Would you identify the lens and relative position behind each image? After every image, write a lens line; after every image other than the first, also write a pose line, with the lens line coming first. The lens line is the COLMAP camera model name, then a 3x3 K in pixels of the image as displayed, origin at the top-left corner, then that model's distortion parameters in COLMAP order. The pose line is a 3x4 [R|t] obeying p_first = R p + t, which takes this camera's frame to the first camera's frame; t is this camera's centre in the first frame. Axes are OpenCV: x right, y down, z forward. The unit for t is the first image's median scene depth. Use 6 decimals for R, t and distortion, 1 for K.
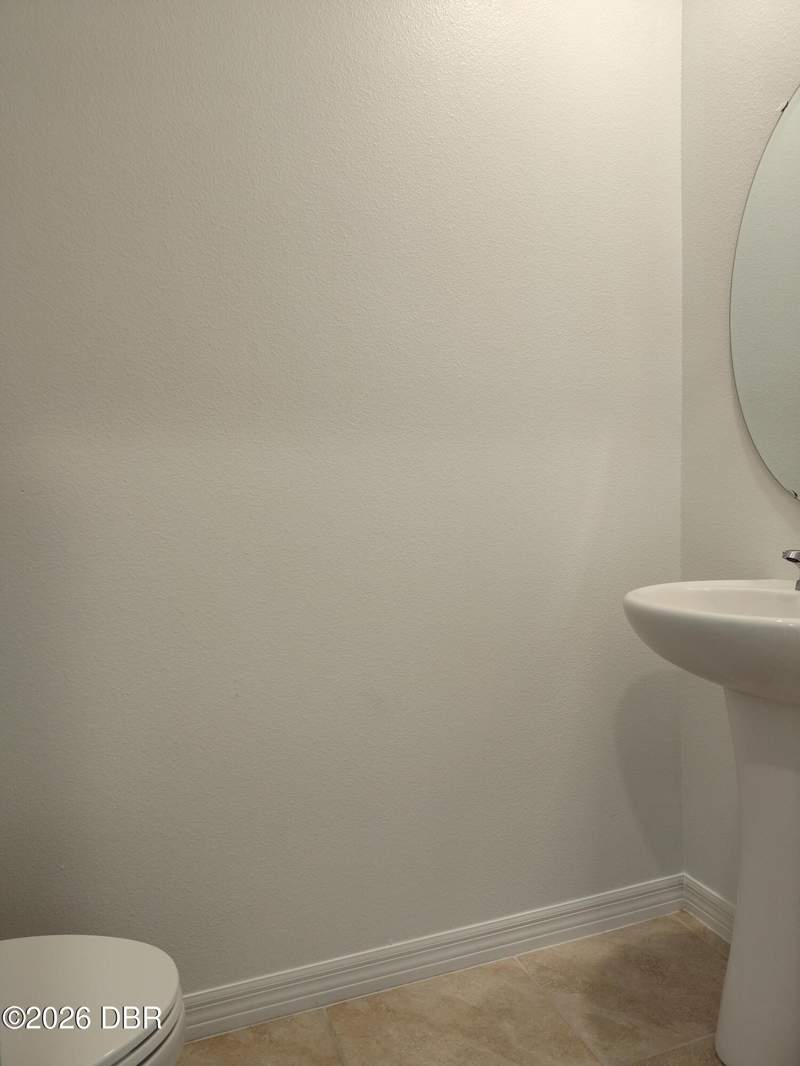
lens RADIAL K [[728.5, 0, 401.6], [0, 728.5, 532.5], [0, 0, 1]] dist [0.007140, -0.007588]
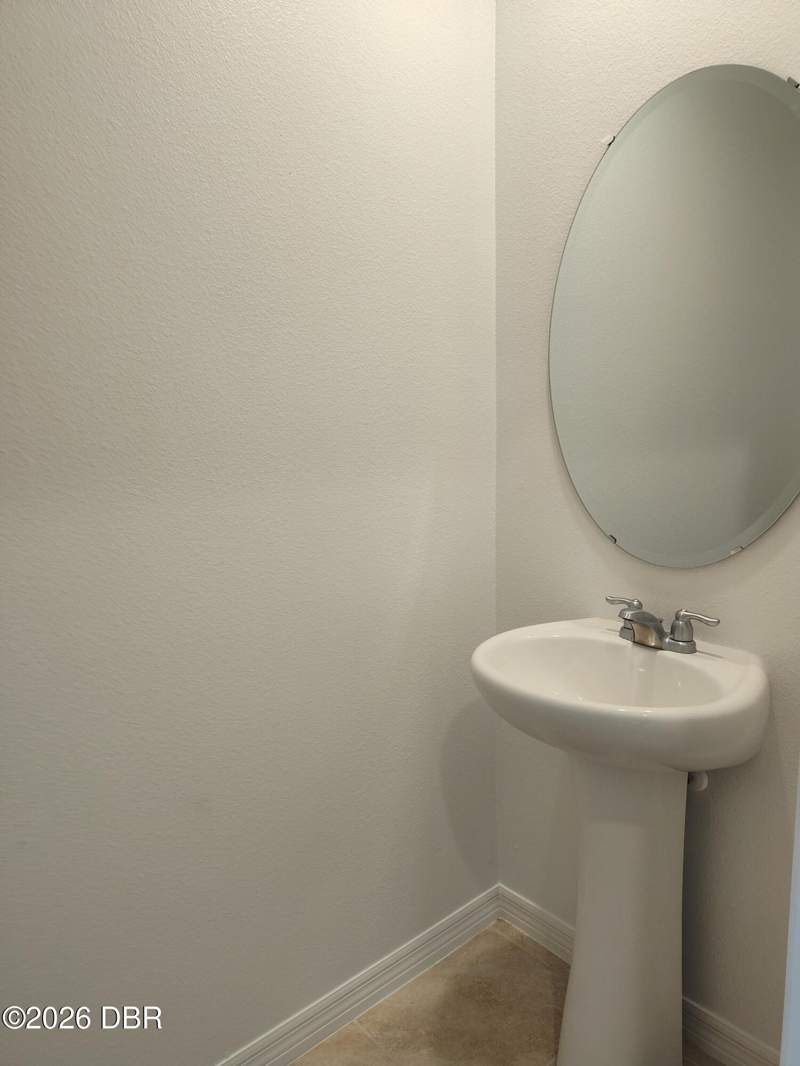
lens RADIAL K [[728.5, 0, 399.2], [0, 728.5, 533.2], [0, 0, 1]] dist [0.007140, -0.007588]
pose [[0.936302, -0.053721, 0.347062, -0.086384], [0.020539, 0.994916, 0.098592, -0.146252], [-0.350594, -0.085183, 0.932645, 0.132866]]
